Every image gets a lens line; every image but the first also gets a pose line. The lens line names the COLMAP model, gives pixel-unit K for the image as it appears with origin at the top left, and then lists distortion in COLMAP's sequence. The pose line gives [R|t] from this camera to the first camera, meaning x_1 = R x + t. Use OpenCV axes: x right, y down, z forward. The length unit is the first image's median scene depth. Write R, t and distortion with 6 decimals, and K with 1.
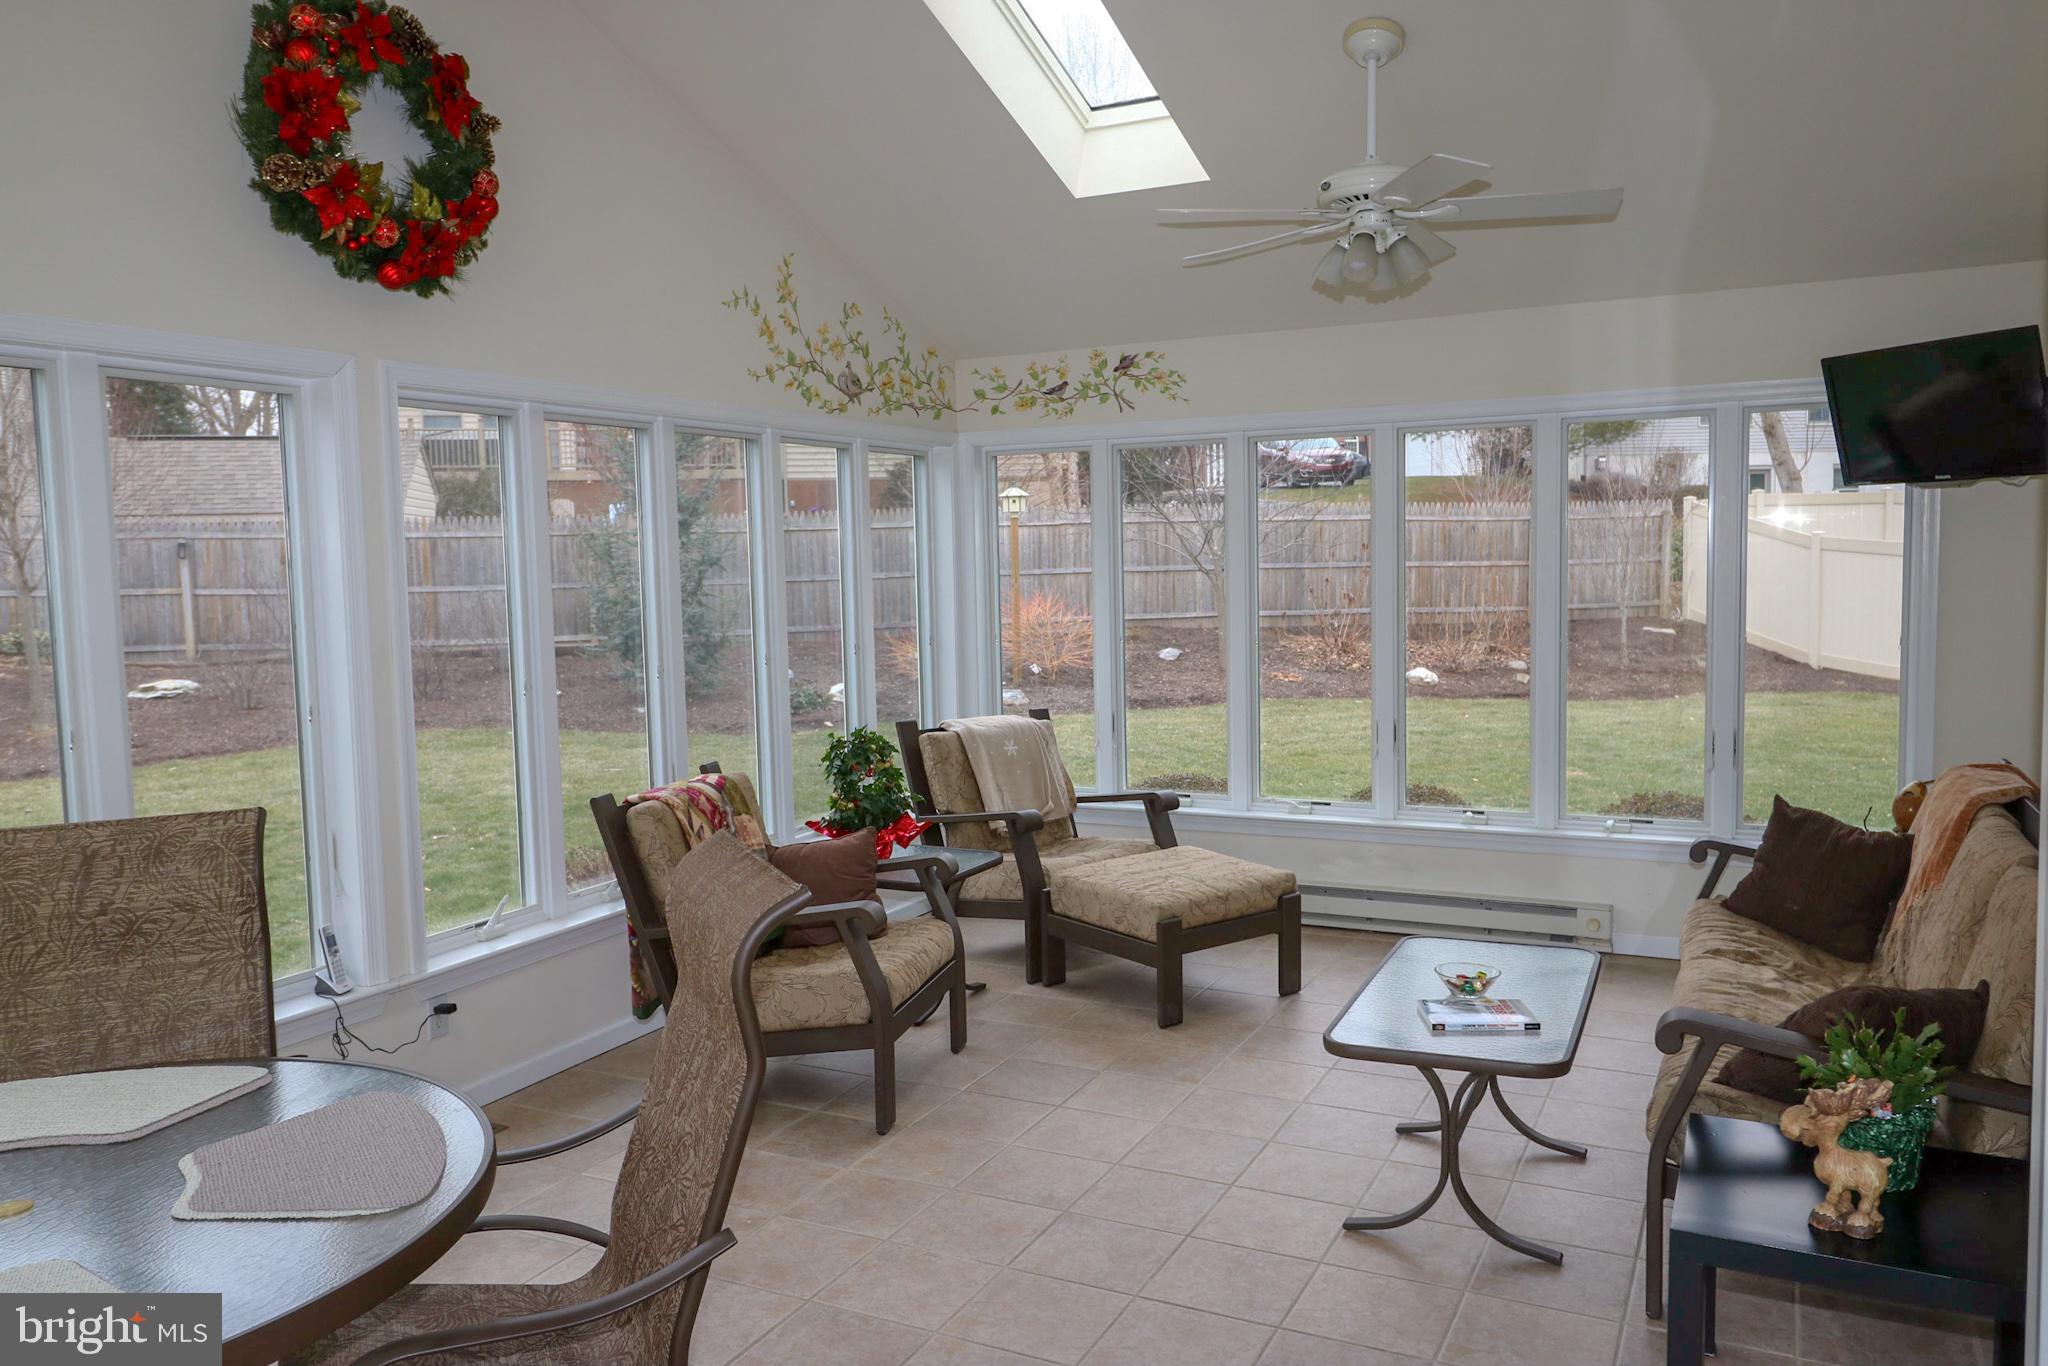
lens RADIAL K [[1522.4, 0, 1016.5], [0, 1522.4, 687.3], [0, 0, 1]] dist [0.019689, 0.005399]
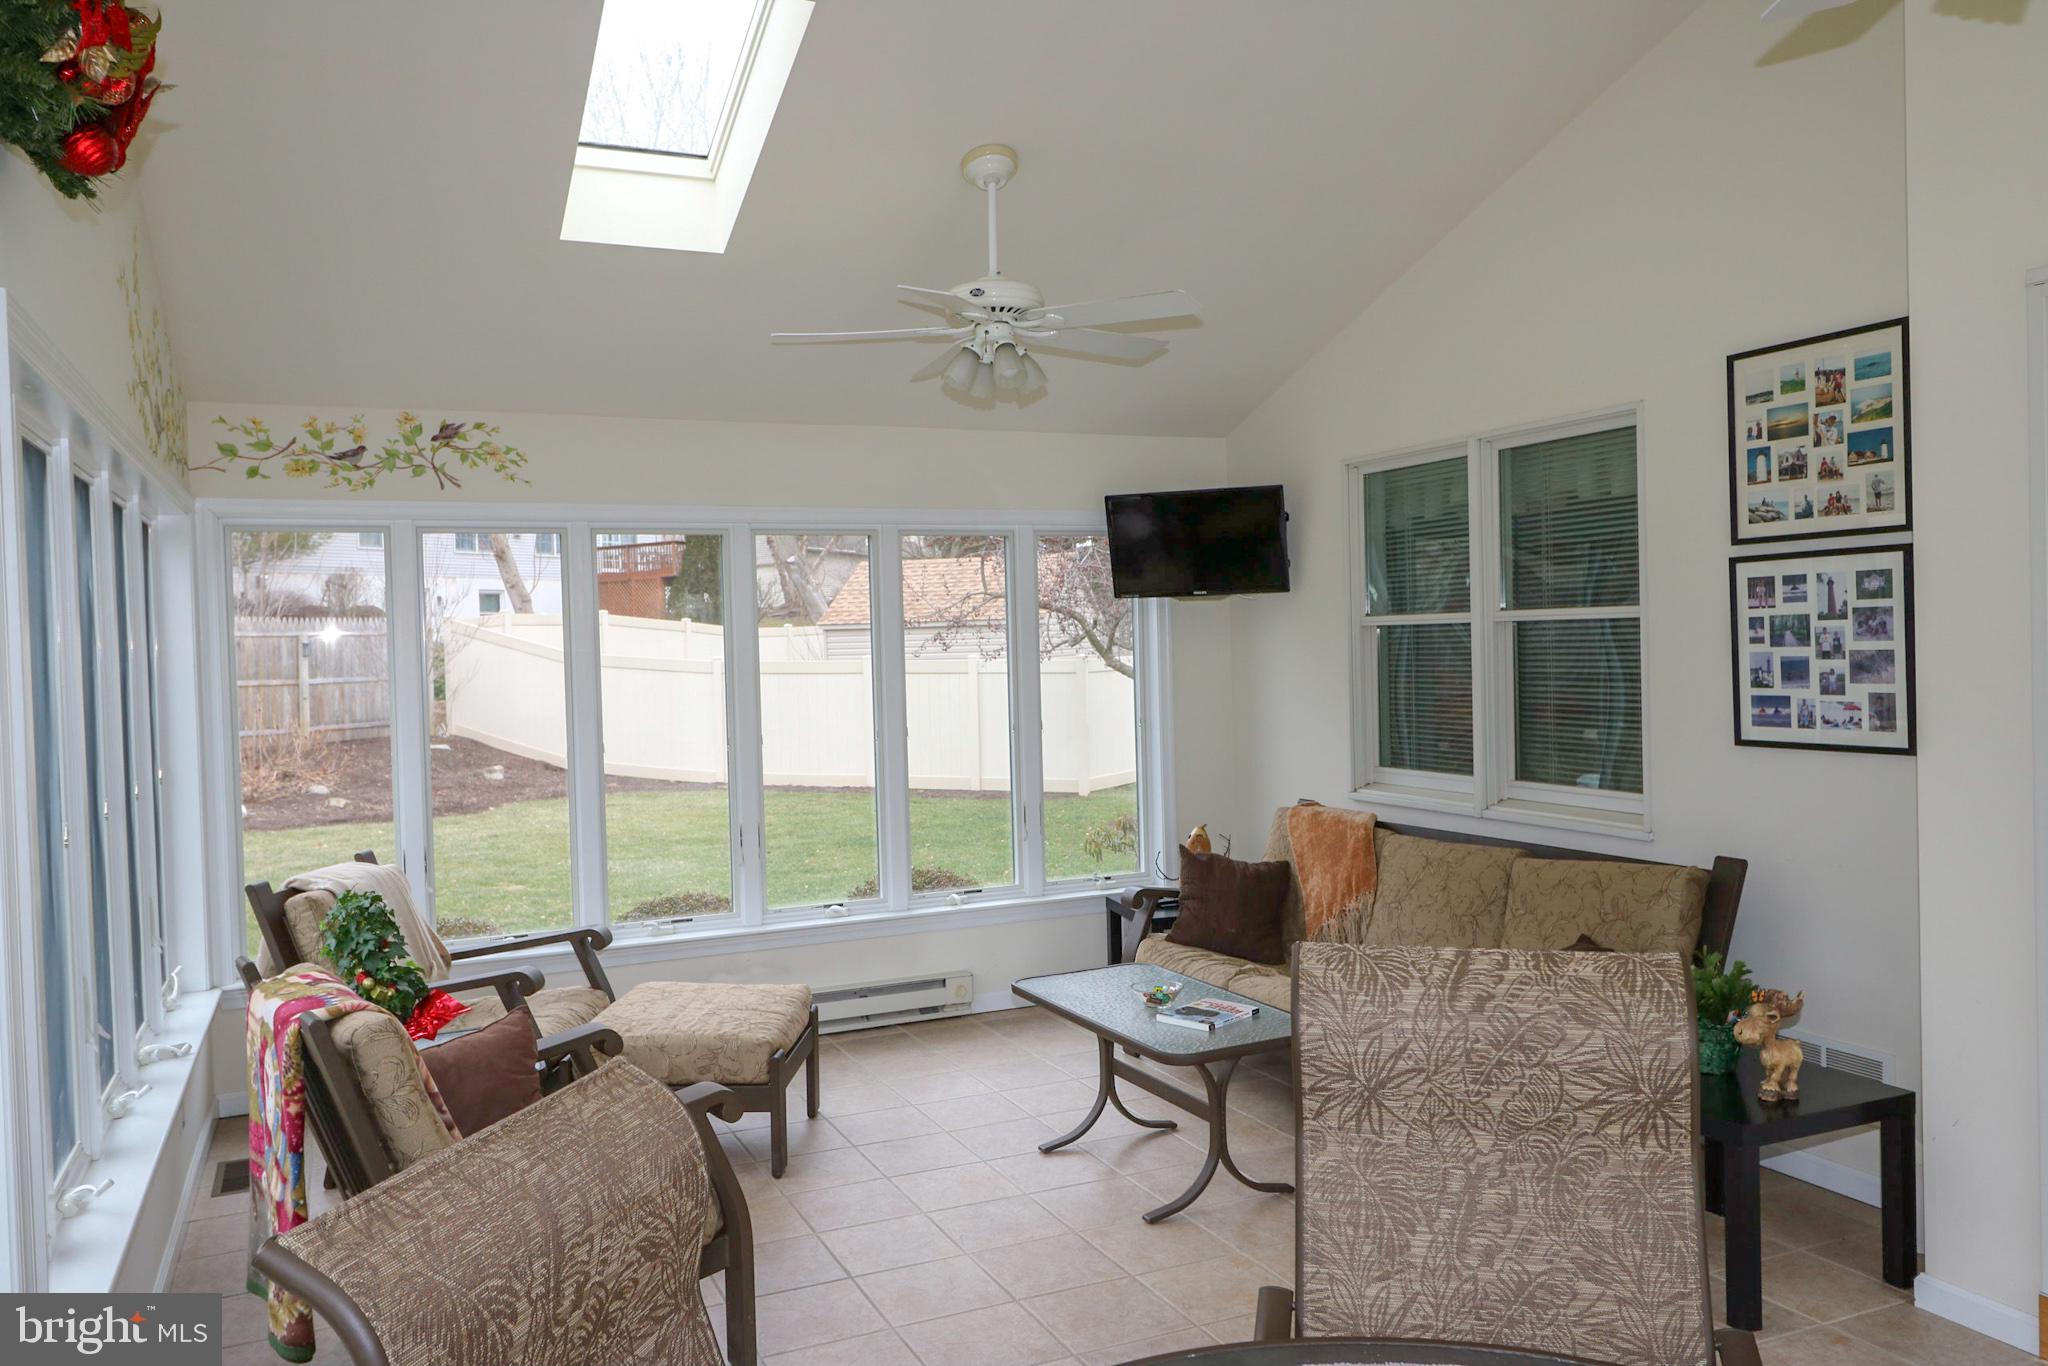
lens RADIAL K [[1522.4, 0, 1014.3], [0, 1522.4, 681.6], [0, 0, 1]] dist [0.019689, 0.005399]
pose [[0.629870, -0.015122, 0.776553, -0.387202], [0.080626, 0.995682, -0.046007, -0.009973], [-0.772504, 0.091588, 0.628370, 0.232037]]
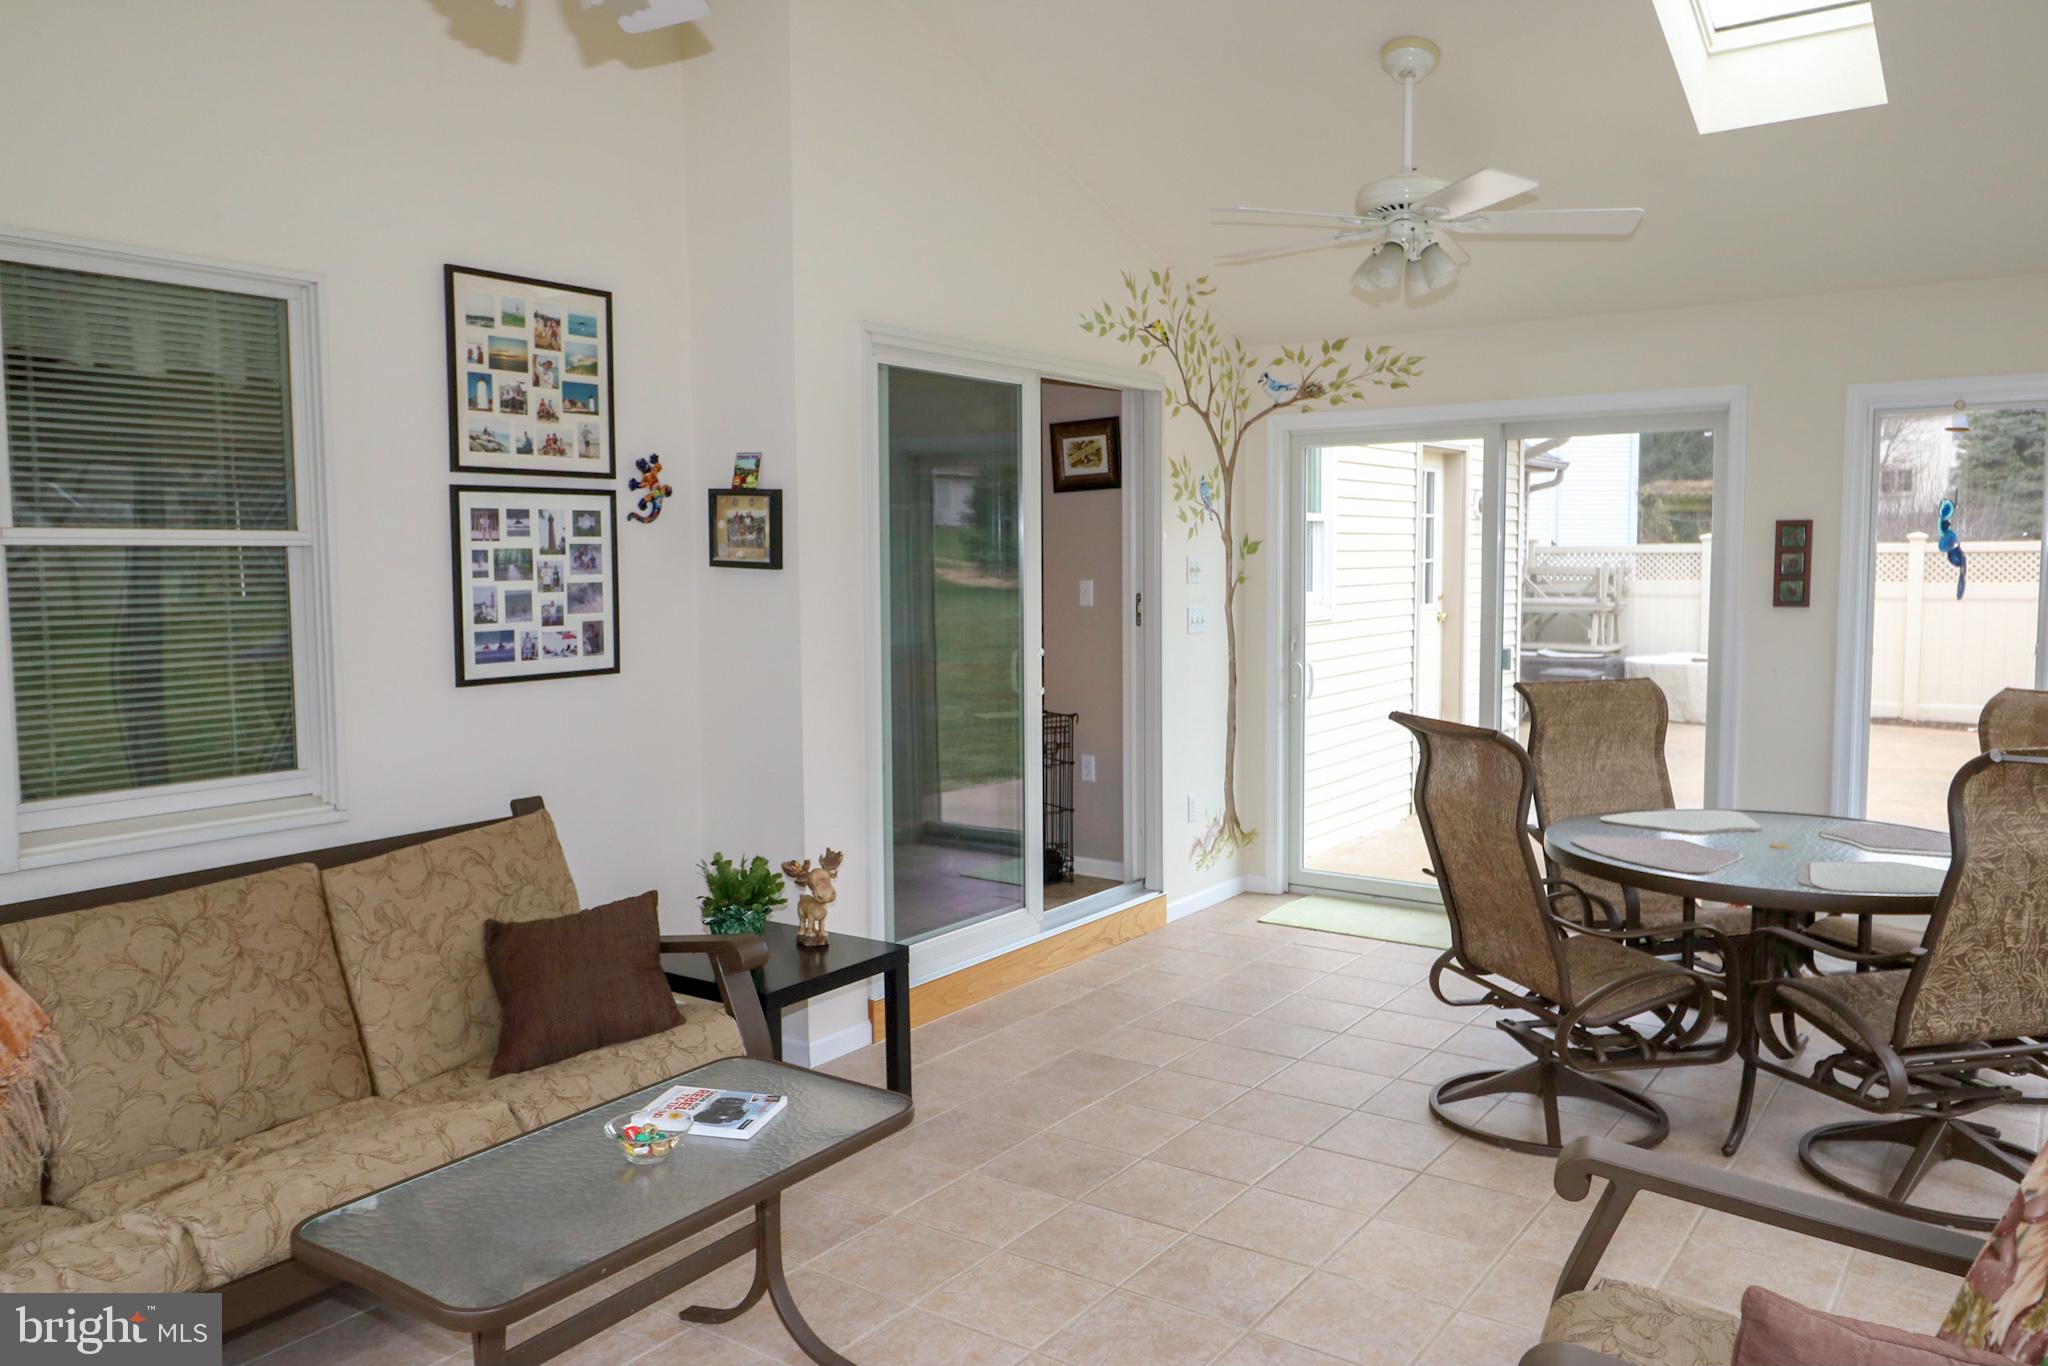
lens RADIAL K [[1522.4, 0, 1017.6], [0, 1522.4, 678.0], [0, 0, 1]] dist [0.019689, 0.005399]
pose [[-0.987901, 0.020351, 0.153743, -0.055017], [0.045438, 0.985831, 0.161473, -0.069822], [-0.148278, 0.166505, -0.974828, 0.861293]]
